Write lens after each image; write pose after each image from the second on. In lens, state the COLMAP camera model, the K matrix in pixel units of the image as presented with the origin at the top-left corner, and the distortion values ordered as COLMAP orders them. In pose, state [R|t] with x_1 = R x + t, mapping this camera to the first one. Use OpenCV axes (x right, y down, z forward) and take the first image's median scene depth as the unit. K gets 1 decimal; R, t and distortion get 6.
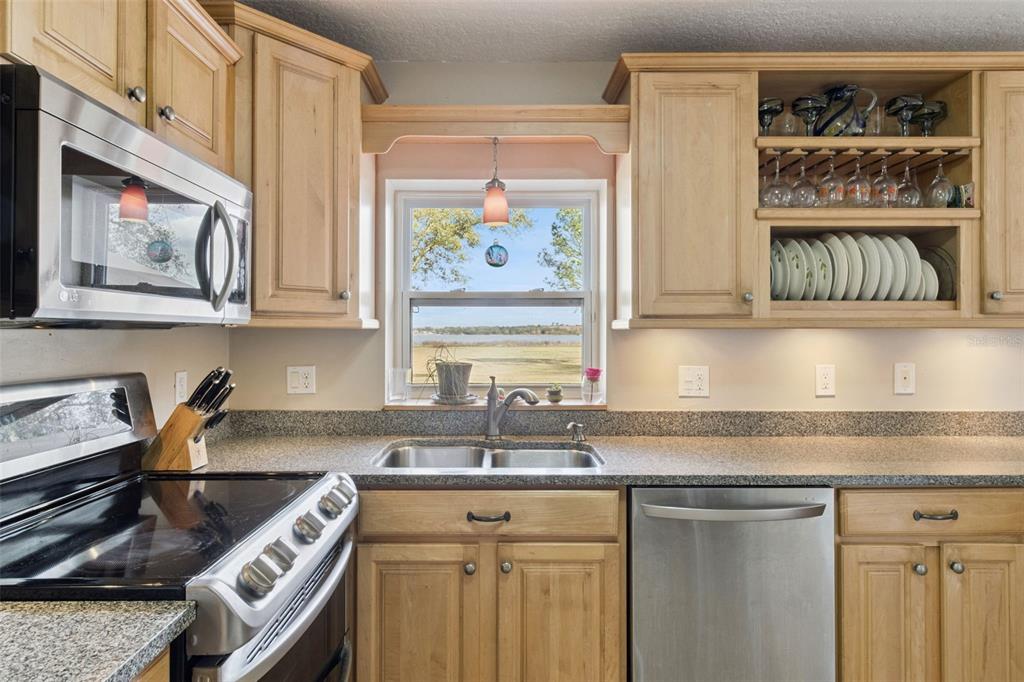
lens RADIAL K [[566.3, 0, 512.4], [0, 566.3, 330.6], [0, 0, 1]] dist [0.007387, 0.000931]
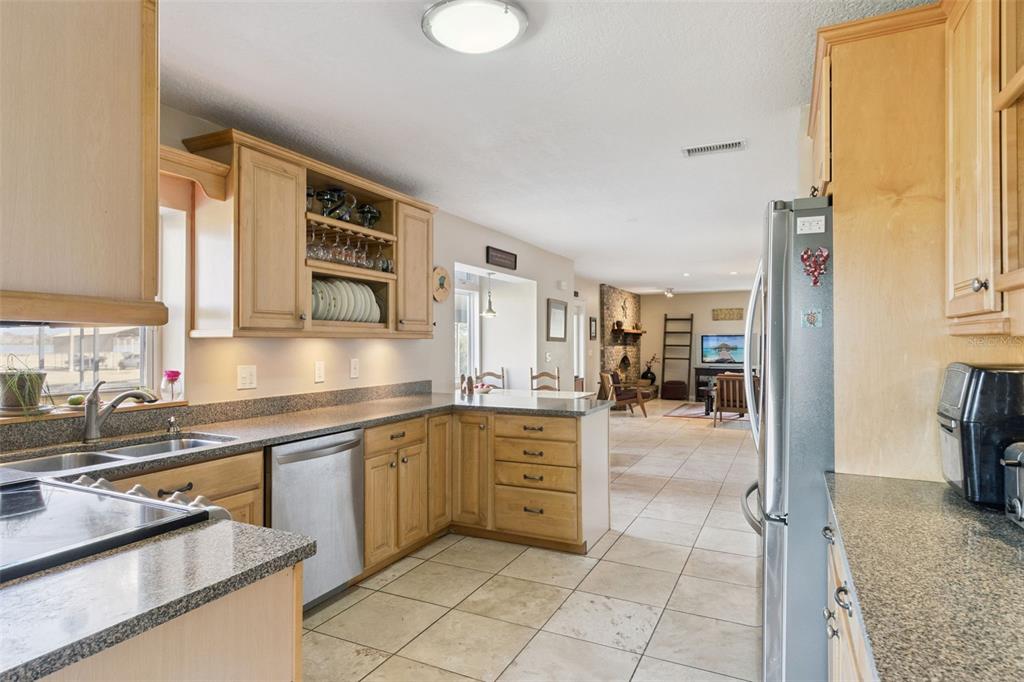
lens RADIAL K [[566.3, 0, 509.8], [0, 566.3, 341.6], [0, 0, 1]] dist [0.007387, 0.000931]
pose [[0.443297, 0.001541, 0.896373, -0.673303], [-0.006323, 0.999979, 0.001408, 0.000527], [-0.896352, -0.006292, 0.443298, -0.157079]]
